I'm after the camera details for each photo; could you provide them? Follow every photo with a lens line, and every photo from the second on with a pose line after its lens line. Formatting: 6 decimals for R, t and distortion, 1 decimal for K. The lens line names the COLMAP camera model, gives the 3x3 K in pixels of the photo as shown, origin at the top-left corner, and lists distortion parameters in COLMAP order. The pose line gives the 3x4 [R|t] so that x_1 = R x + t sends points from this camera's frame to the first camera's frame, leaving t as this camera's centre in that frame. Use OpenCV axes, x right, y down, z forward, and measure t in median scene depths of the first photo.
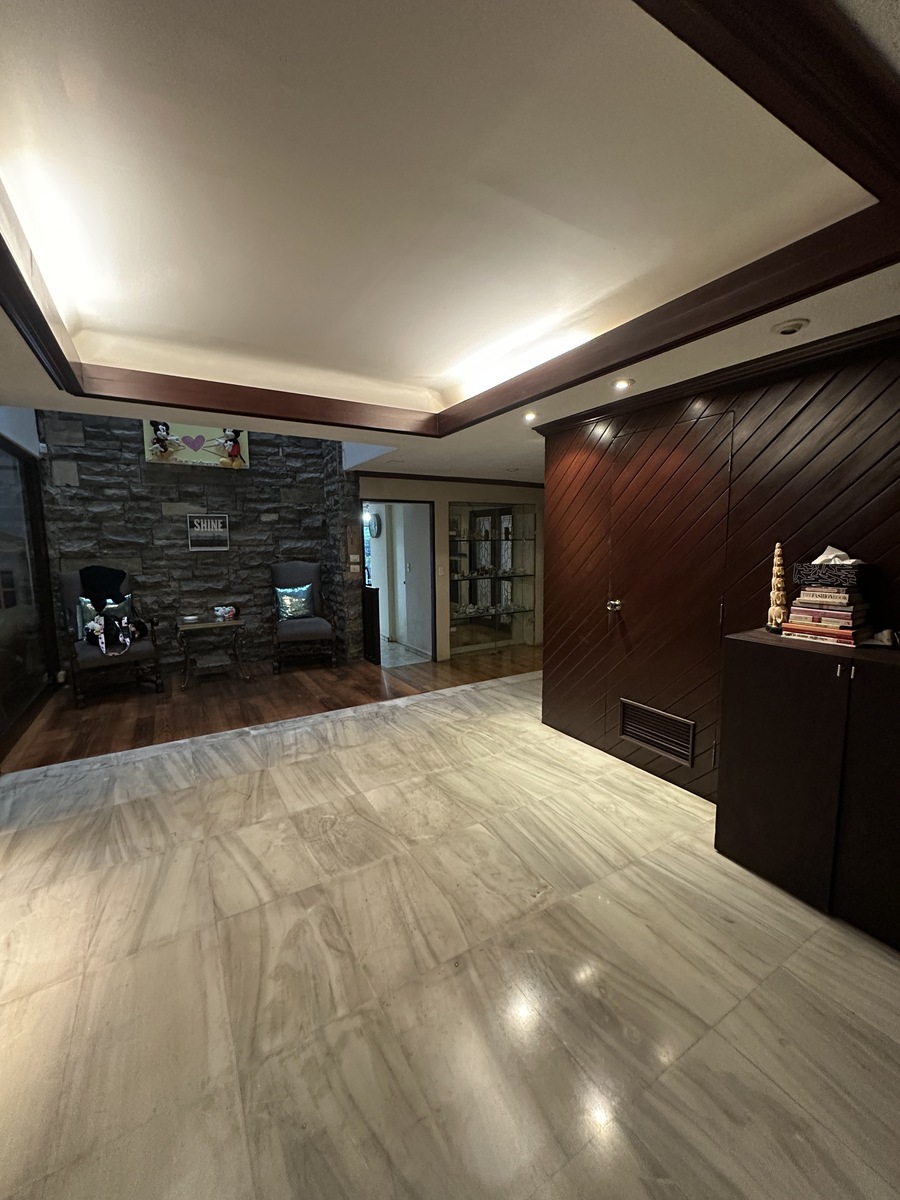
lens RADIAL K [[479.4, 0, 451.3], [0, 479.4, 595.1], [0, 0, 1]] dist [-0.002116, 0.000736]
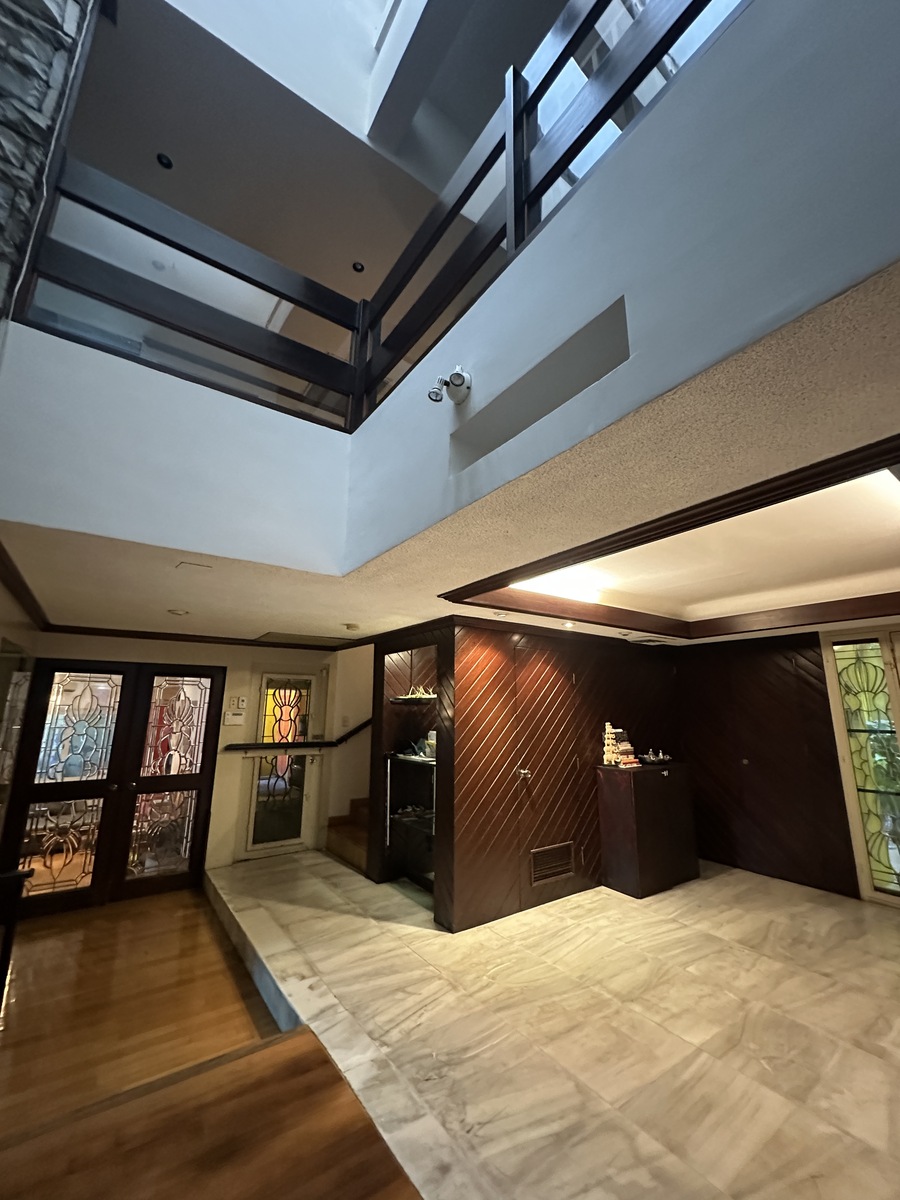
lens RADIAL K [[479.4, 0, 451.8], [0, 479.4, 594.3], [0, 0, 1]] dist [-0.002116, 0.000736]
pose [[-0.076470, 0.238035, 0.968241, -0.926772], [0.109832, 0.967186, -0.229101, -0.155279], [-0.991004, 0.088825, -0.100105, 1.178159]]
